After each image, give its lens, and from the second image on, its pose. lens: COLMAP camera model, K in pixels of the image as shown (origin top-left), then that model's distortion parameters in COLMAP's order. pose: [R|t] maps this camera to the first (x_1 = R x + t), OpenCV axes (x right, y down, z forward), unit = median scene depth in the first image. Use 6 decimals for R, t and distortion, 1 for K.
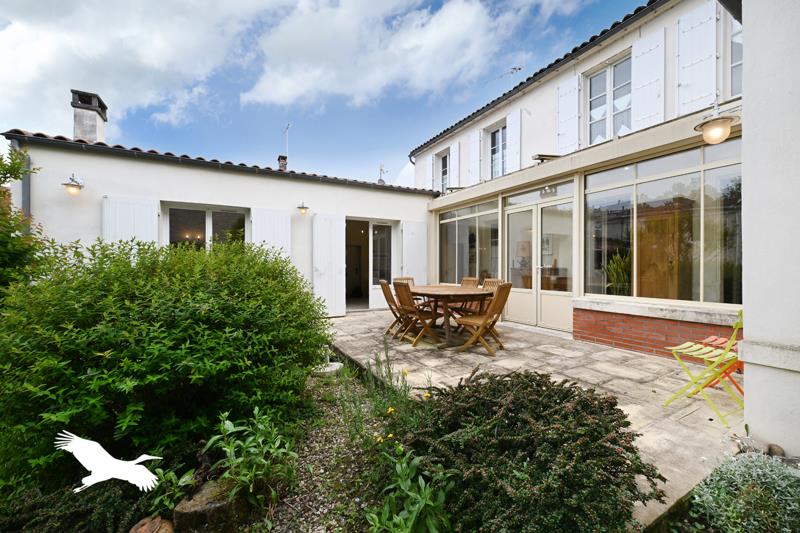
lens RADIAL K [[325.3, 0, 397.1], [0, 325.3, 267.2], [0, 0, 1]] dist [0.000980, -0.000005]
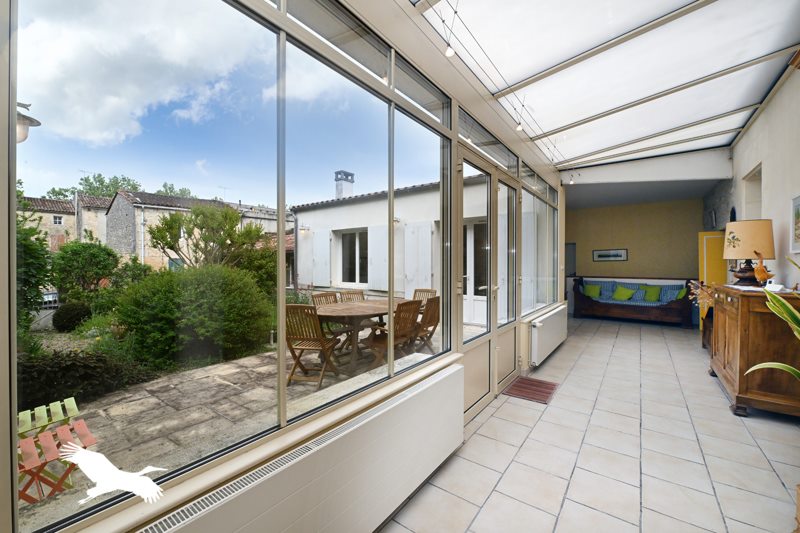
lens RADIAL K [[325.3, 0, 396.0], [0, 325.3, 265.6], [0, 0, 1]] dist [0.000980, -0.000005]
pose [[0.395711, 0.003309, -0.918369, 1.021047], [0.002172, 0.999987, 0.004539, -0.046233], [0.918372, -0.003791, 0.395699, 0.770363]]
